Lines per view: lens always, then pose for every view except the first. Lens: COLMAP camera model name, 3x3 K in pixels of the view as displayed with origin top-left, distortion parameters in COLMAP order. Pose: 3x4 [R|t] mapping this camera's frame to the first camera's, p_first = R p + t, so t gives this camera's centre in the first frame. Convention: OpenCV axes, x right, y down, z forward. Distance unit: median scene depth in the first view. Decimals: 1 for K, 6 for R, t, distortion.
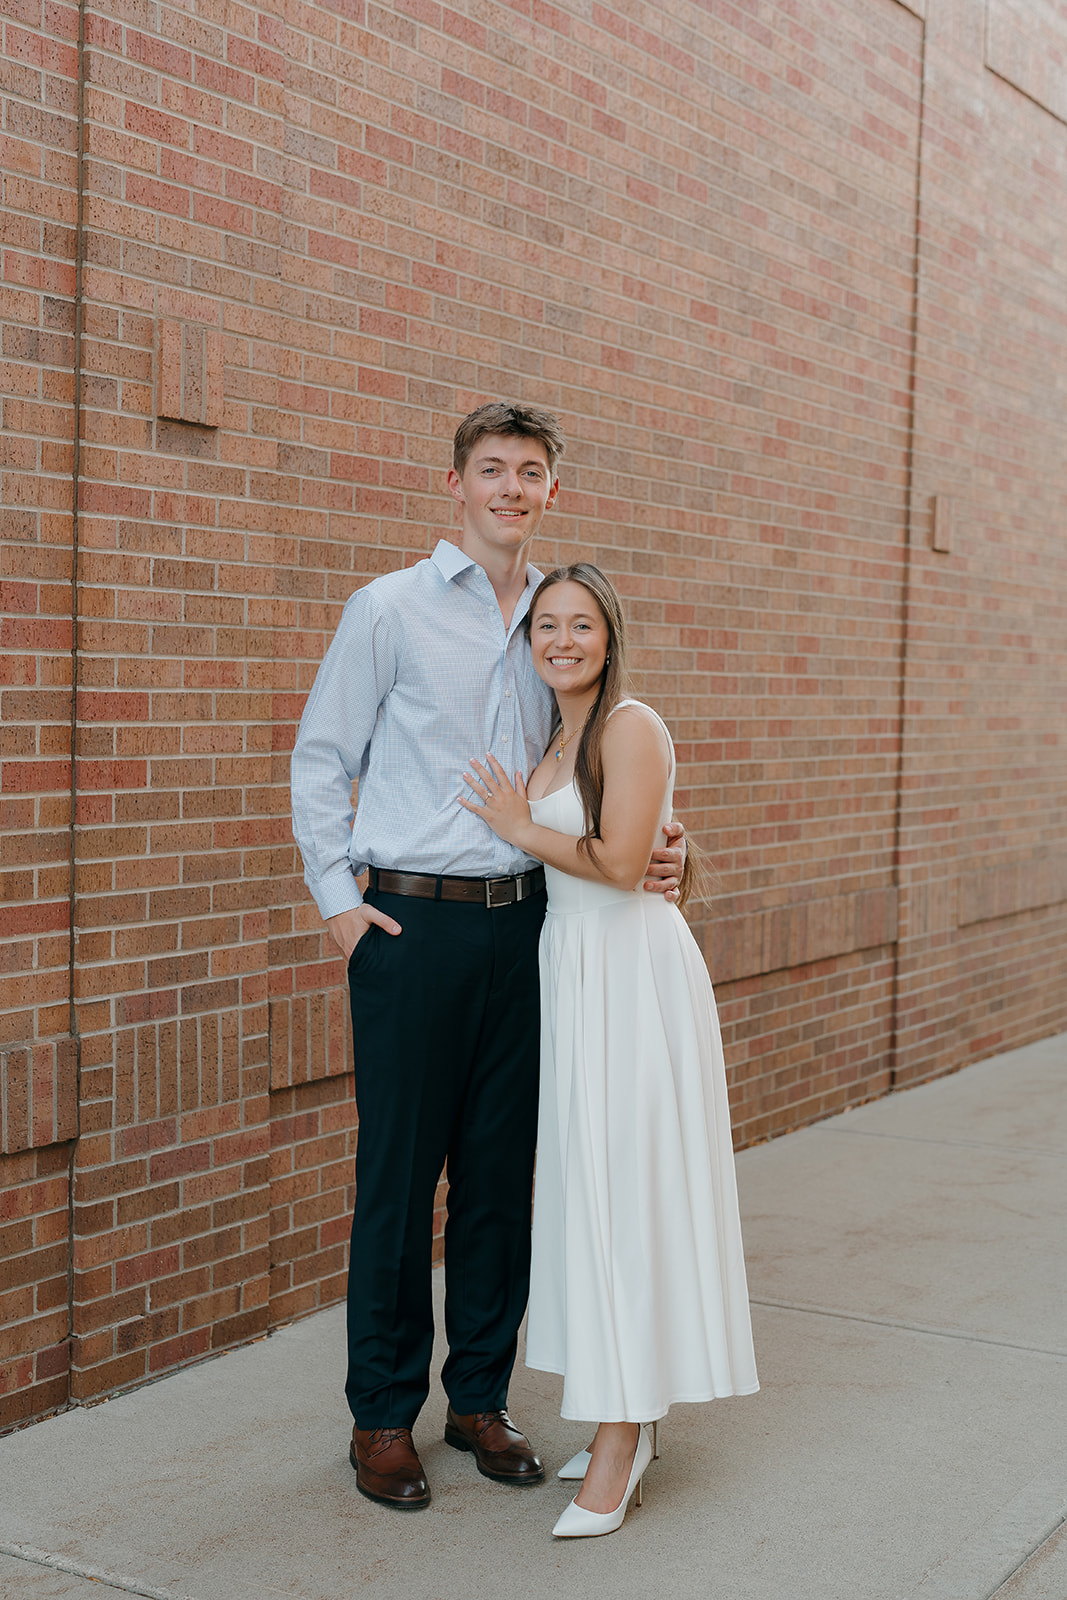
lens RADIAL K [[2284.2, 0, 533.5], [0, 2284.2, 800.0], [0, 0, 1]] dist [-0.023005, 0.130280]
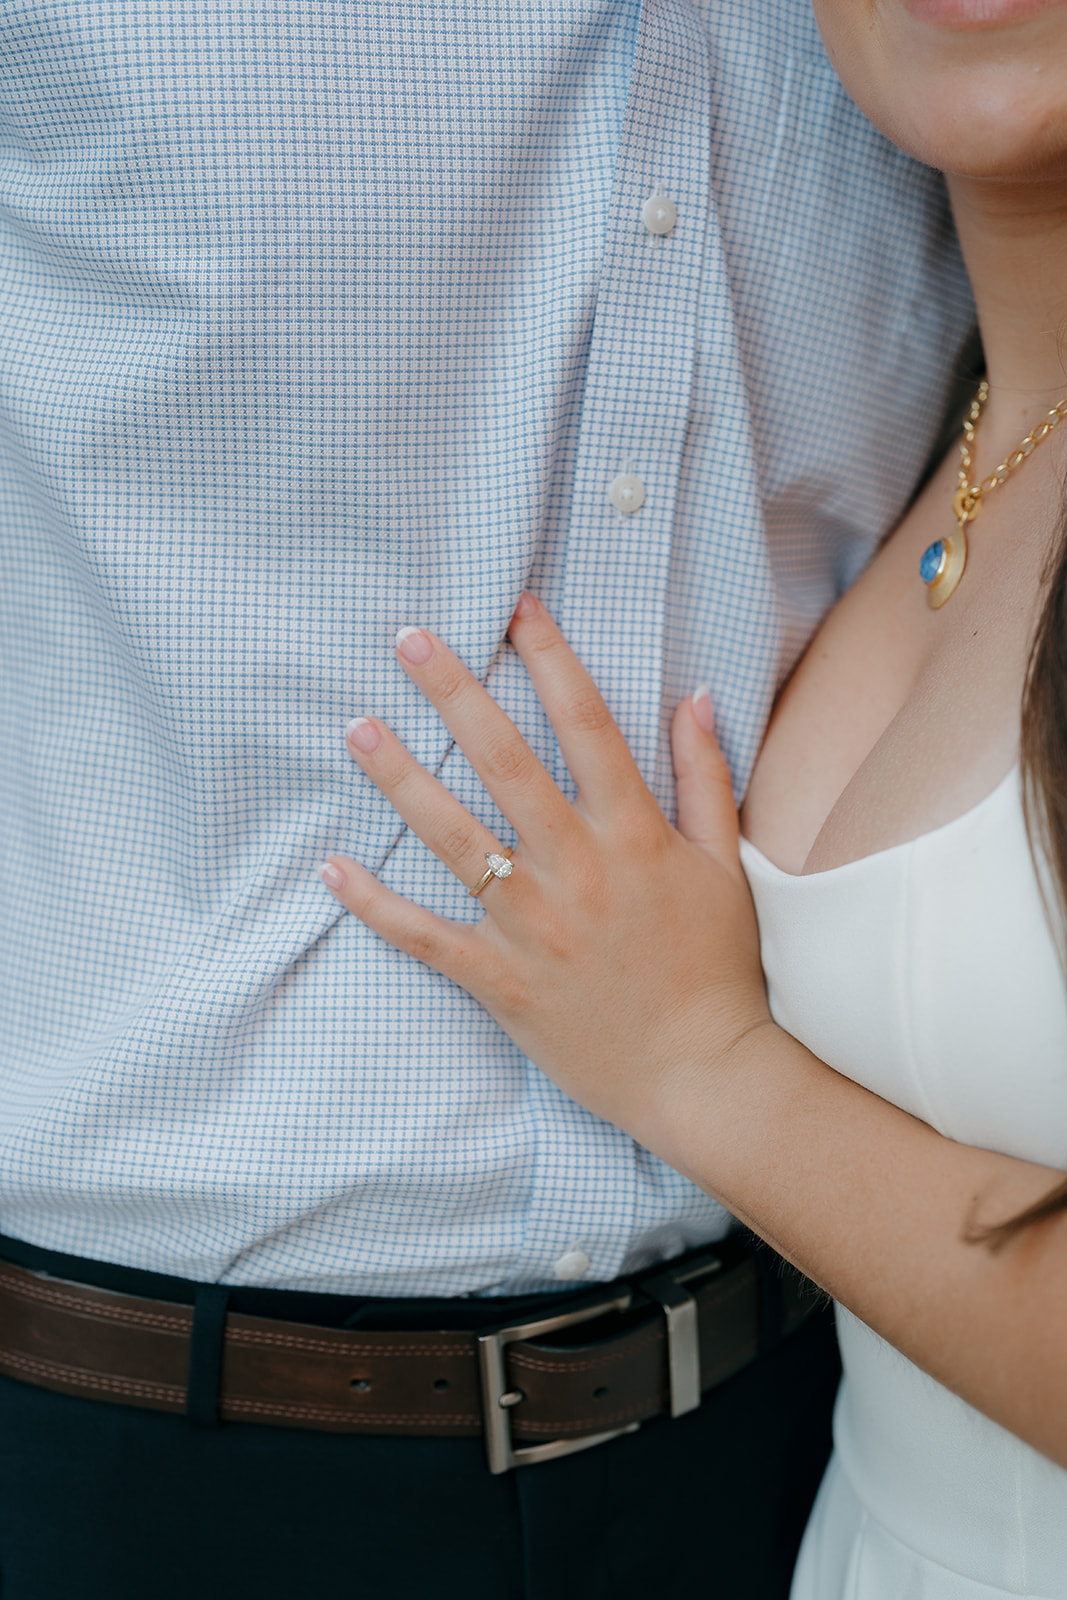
lens RADIAL K [[2284.2, 0, 533.5], [0, 2284.2, 800.0], [0, 0, 1]] dist [-0.023005, 0.130280]
pose [[0.991413, 0.045763, -0.122502, 0.002033], [-0.022990, 0.983174, 0.181220, -0.034987], [0.128734, -0.176848, 0.975783, 0.838997]]
